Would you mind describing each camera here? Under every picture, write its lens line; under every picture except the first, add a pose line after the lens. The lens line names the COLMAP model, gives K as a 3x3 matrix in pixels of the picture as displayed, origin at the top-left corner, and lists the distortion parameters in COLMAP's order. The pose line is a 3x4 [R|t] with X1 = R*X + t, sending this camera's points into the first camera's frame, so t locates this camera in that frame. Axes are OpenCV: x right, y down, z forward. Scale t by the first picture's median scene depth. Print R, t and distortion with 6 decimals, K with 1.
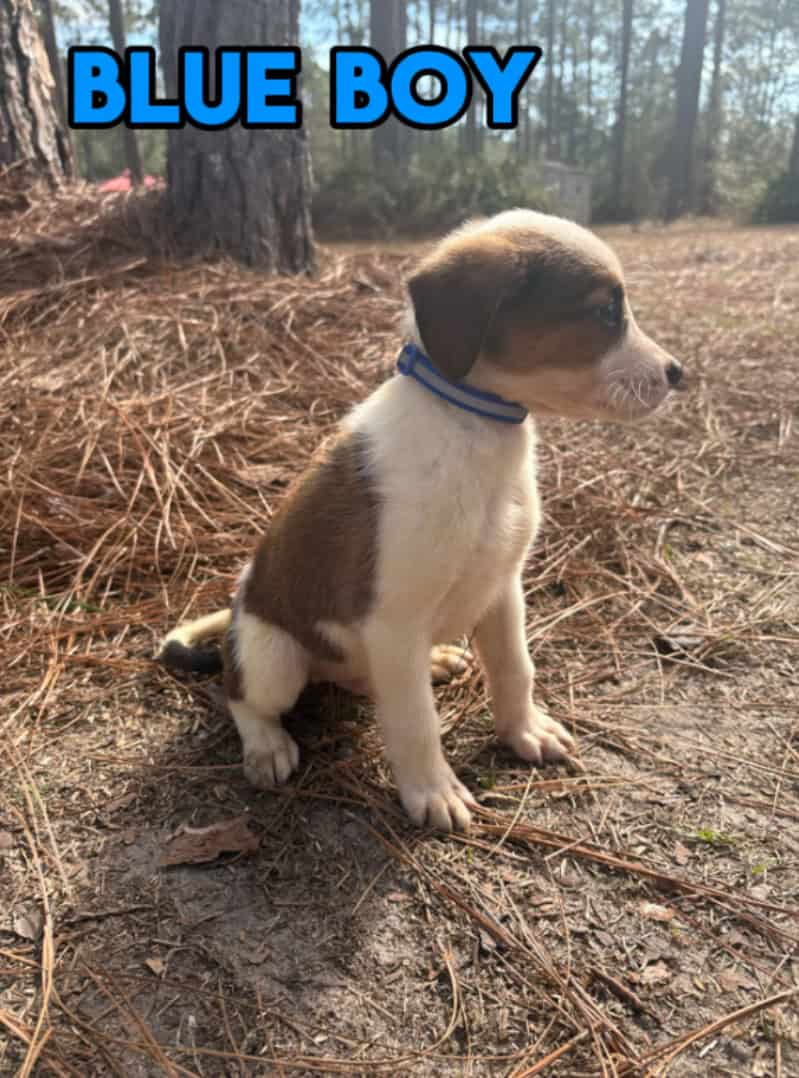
lens RADIAL K [[1029.4, 0, 380.9], [0, 1029.4, 537.4], [0, 0, 1]] dist [0.078749, -0.182584]
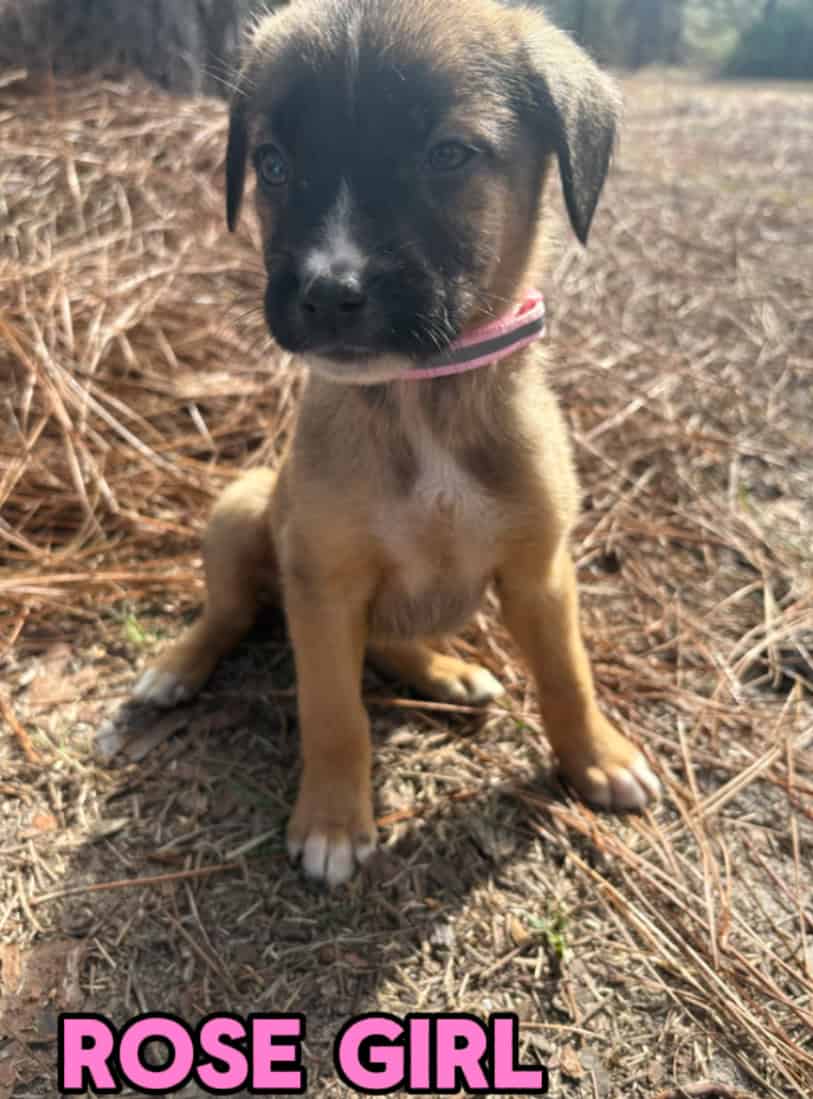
lens RADIAL K [[962.0, 0, 406.8], [0, 962.0, 584.5], [0, 0, 1]] dist [0.094173, -0.150754]
pose [[0.996275, -0.009276, 0.085729, -0.014628], [-0.006755, 0.982745, 0.184842, -0.035640], [-0.085965, -0.184732, 0.979022, 0.210917]]
